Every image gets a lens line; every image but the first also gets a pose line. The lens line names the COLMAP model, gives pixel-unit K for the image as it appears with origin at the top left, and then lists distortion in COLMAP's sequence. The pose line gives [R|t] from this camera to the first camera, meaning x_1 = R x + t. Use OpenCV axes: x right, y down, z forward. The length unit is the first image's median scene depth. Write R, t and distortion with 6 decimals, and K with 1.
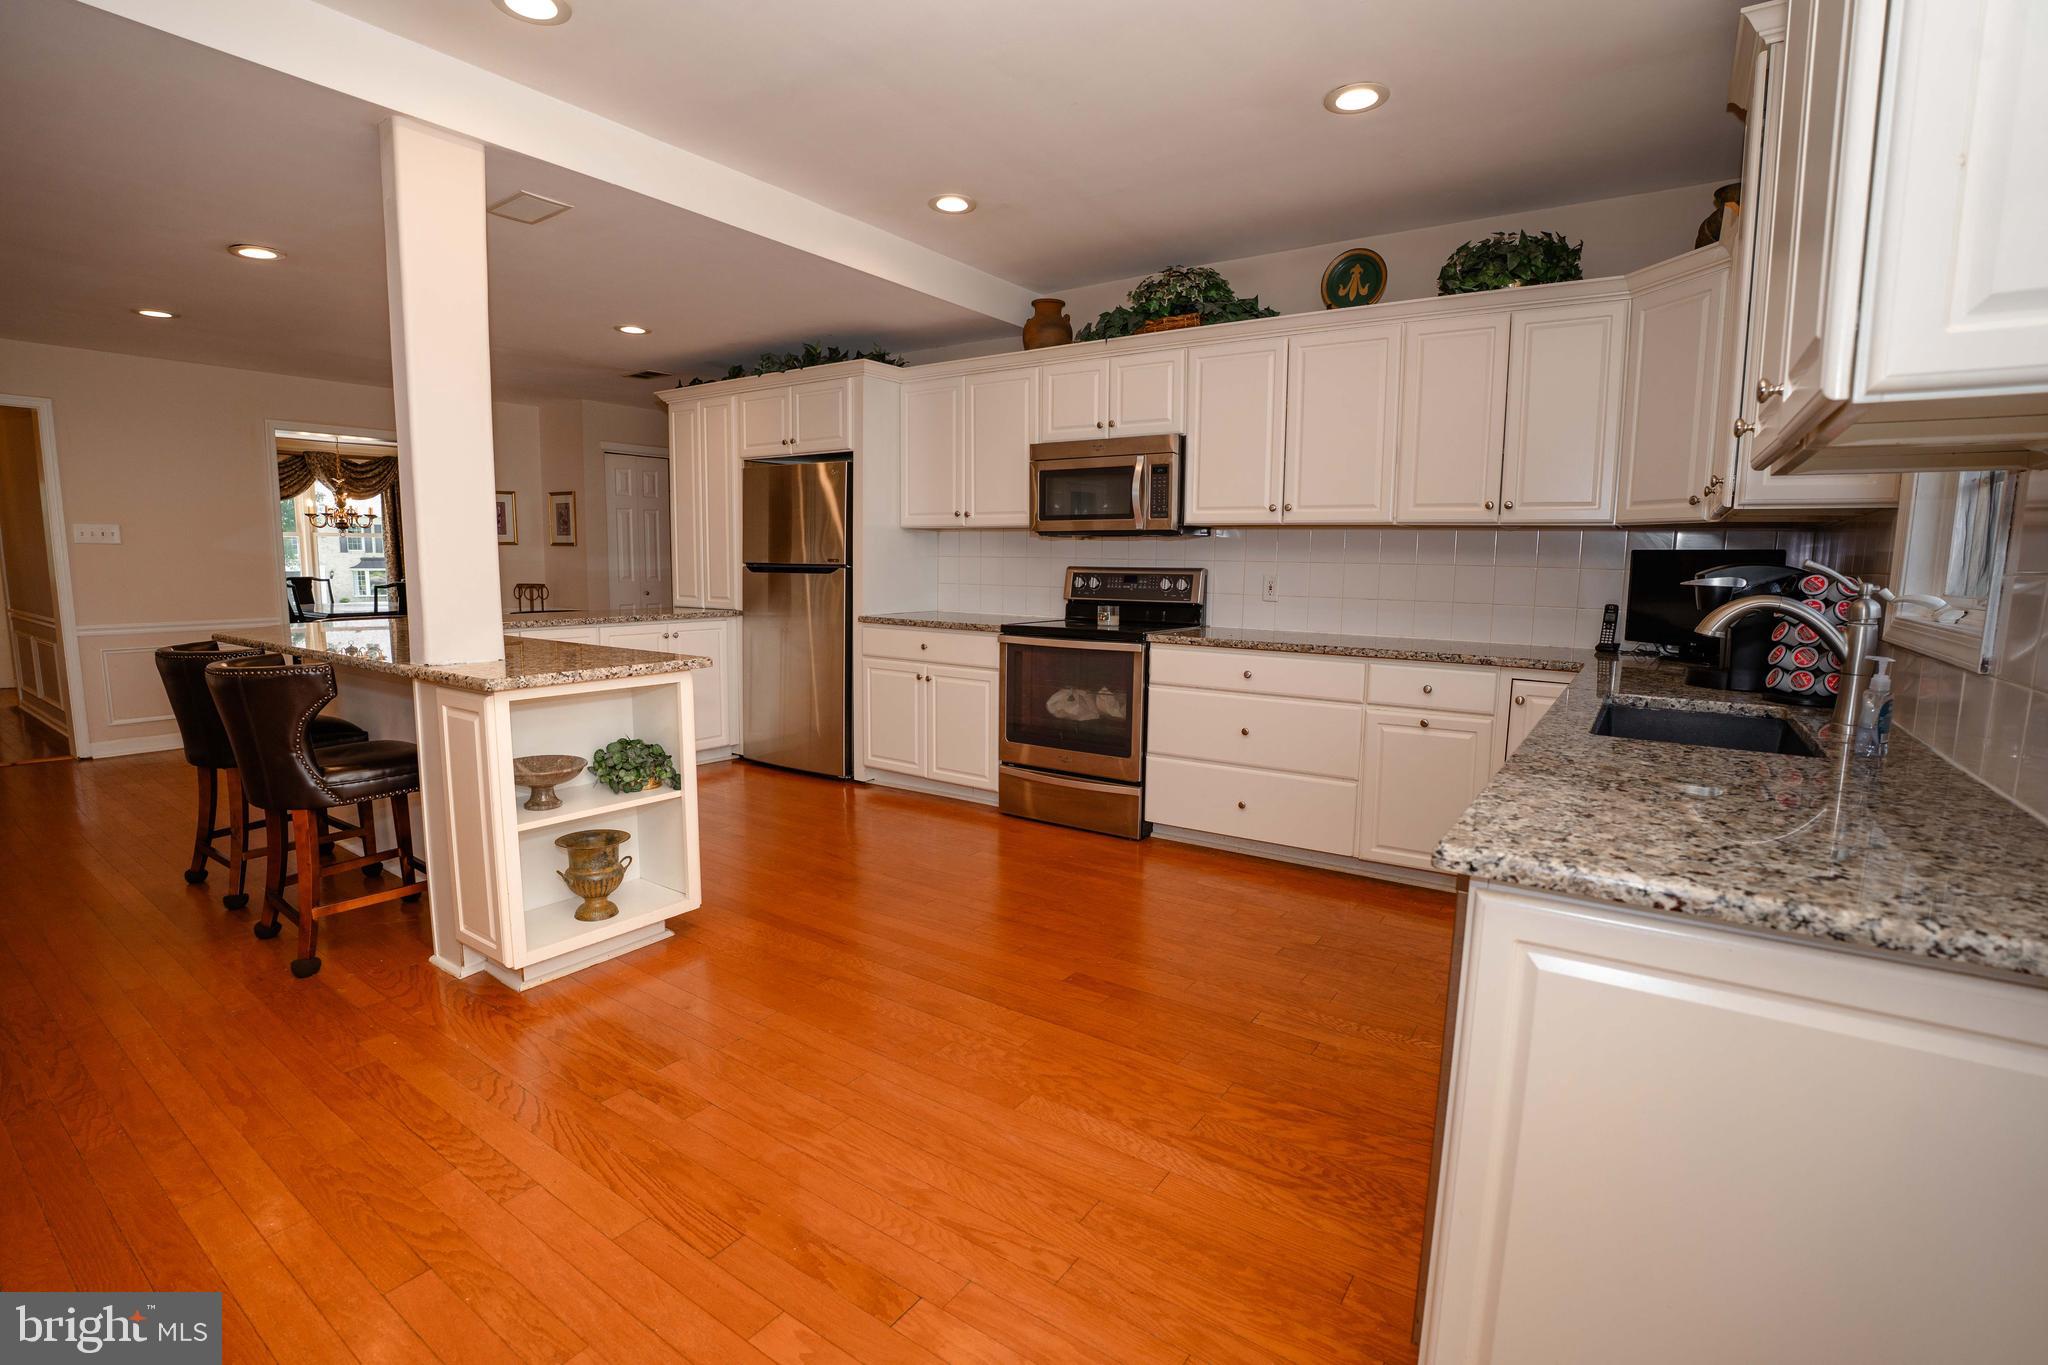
lens RADIAL K [[941.2, 0, 1018.5], [0, 941.2, 686.4], [0, 0, 1]] dist [-0.070605, 0.019435]
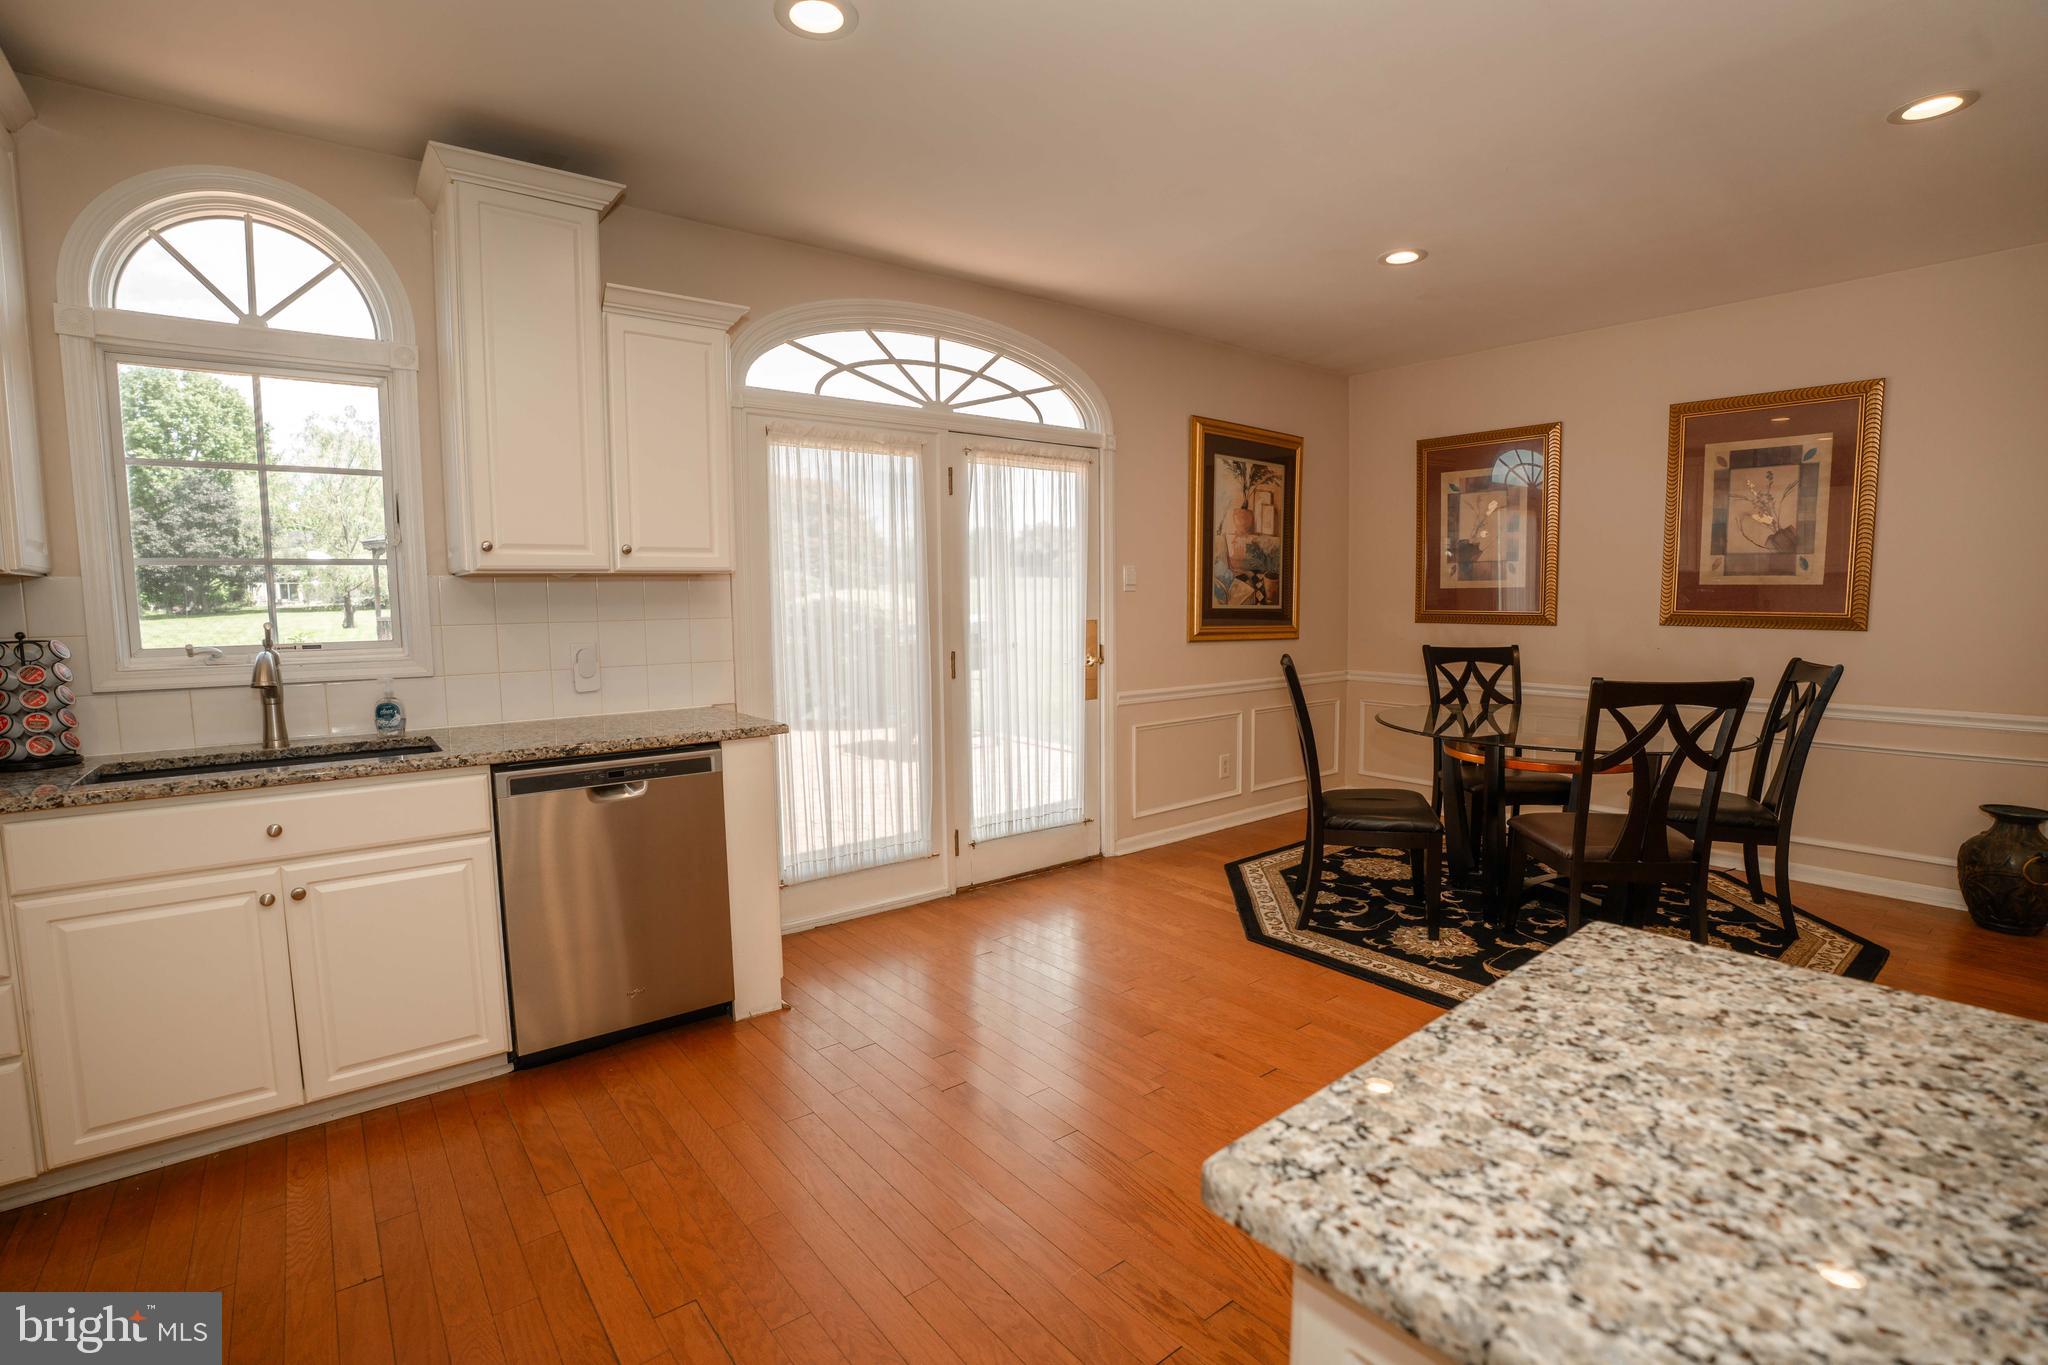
lens RADIAL K [[941.2, 0, 1018.5], [0, 941.2, 686.4], [0, 0, 1]] dist [-0.070605, 0.019435]
pose [[-0.957770, -0.029498, 0.286018, -0.236936], [0.037001, 0.973809, 0.224335, -0.128761], [-0.285144, 0.225444, -0.931594, 0.816272]]
